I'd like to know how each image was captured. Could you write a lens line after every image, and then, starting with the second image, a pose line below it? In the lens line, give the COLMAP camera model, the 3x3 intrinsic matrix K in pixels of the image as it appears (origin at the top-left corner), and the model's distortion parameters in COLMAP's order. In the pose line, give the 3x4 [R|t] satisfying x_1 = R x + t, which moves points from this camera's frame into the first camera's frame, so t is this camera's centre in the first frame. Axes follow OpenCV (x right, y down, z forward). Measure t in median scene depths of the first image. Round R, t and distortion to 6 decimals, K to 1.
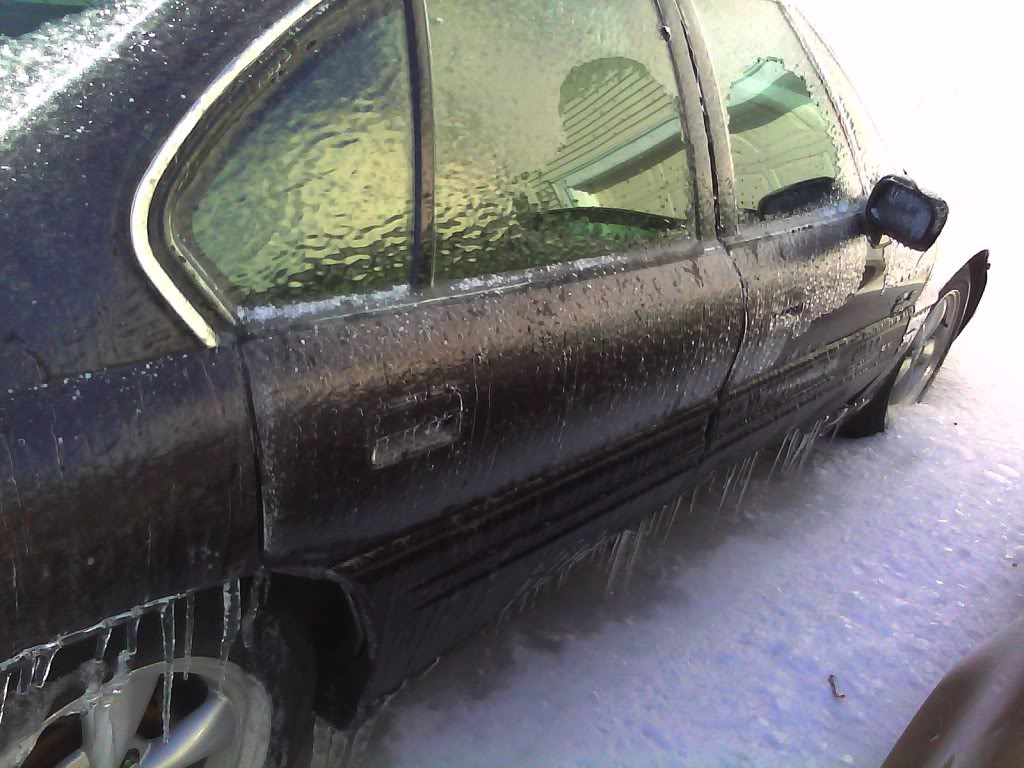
lens RADIAL K [[984.3, 0, 547.0], [0, 984.3, 398.0], [0, 0, 1]] dist [-0.050457, 0.004897]
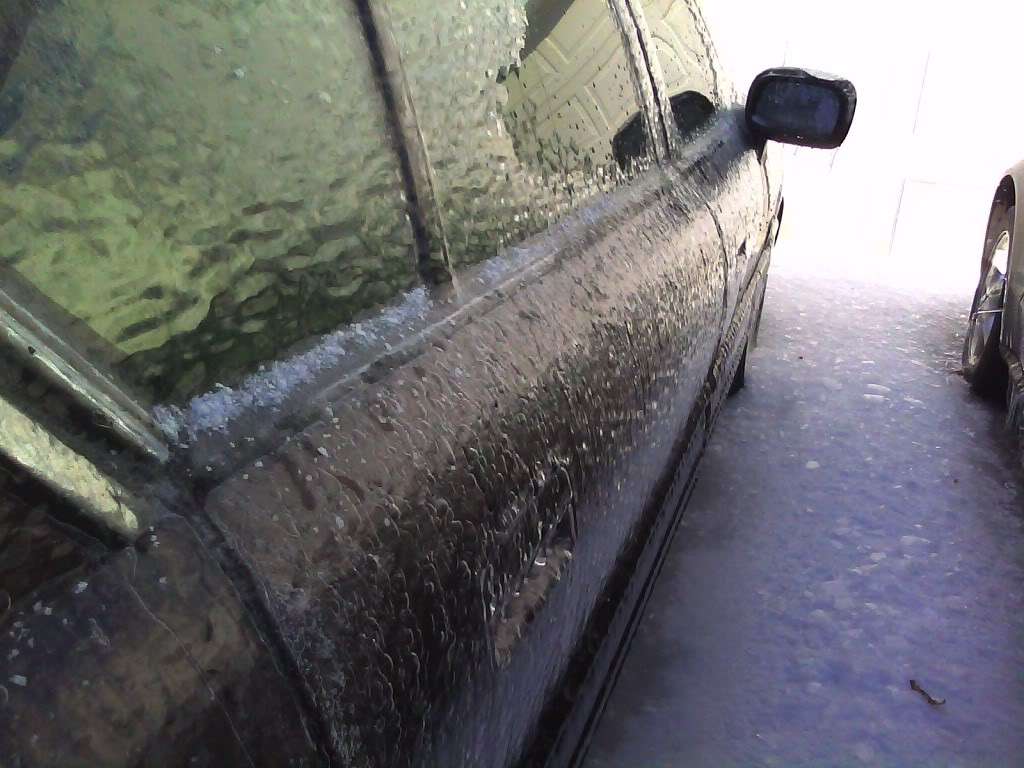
lens RADIAL K [[984.3, 0, 547.0], [0, 984.3, 398.0], [0, 0, 1]] dist [-0.050457, 0.004897]
pose [[0.911222, -0.276881, 0.304978, -0.255214], [0.286096, 0.958083, 0.015011, -0.052398], [-0.296351, 0.073574, 0.952241, 0.525320]]
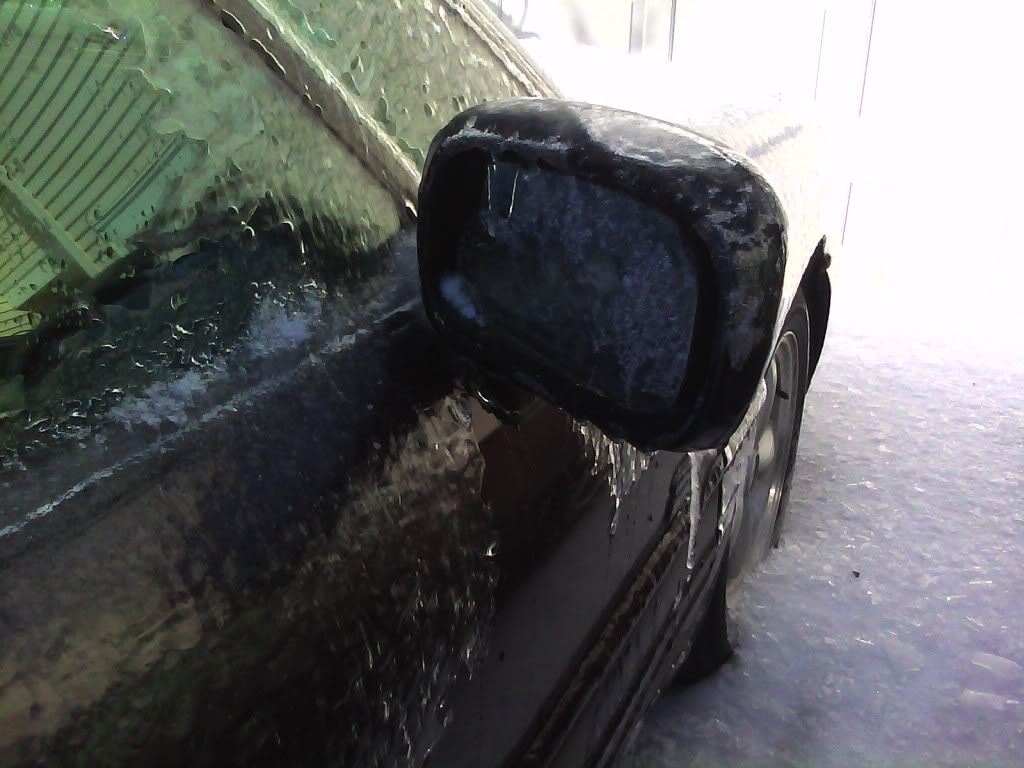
lens RADIAL K [[984.3, 0, 547.0], [0, 984.3, 398.0], [0, 0, 1]] dist [-0.050457, 0.004897]
pose [[0.944197, -0.283797, 0.167183, 0.565502], [0.288465, 0.957483, -0.003806, -0.292327], [-0.158995, 0.051820, 0.985919, 1.413812]]
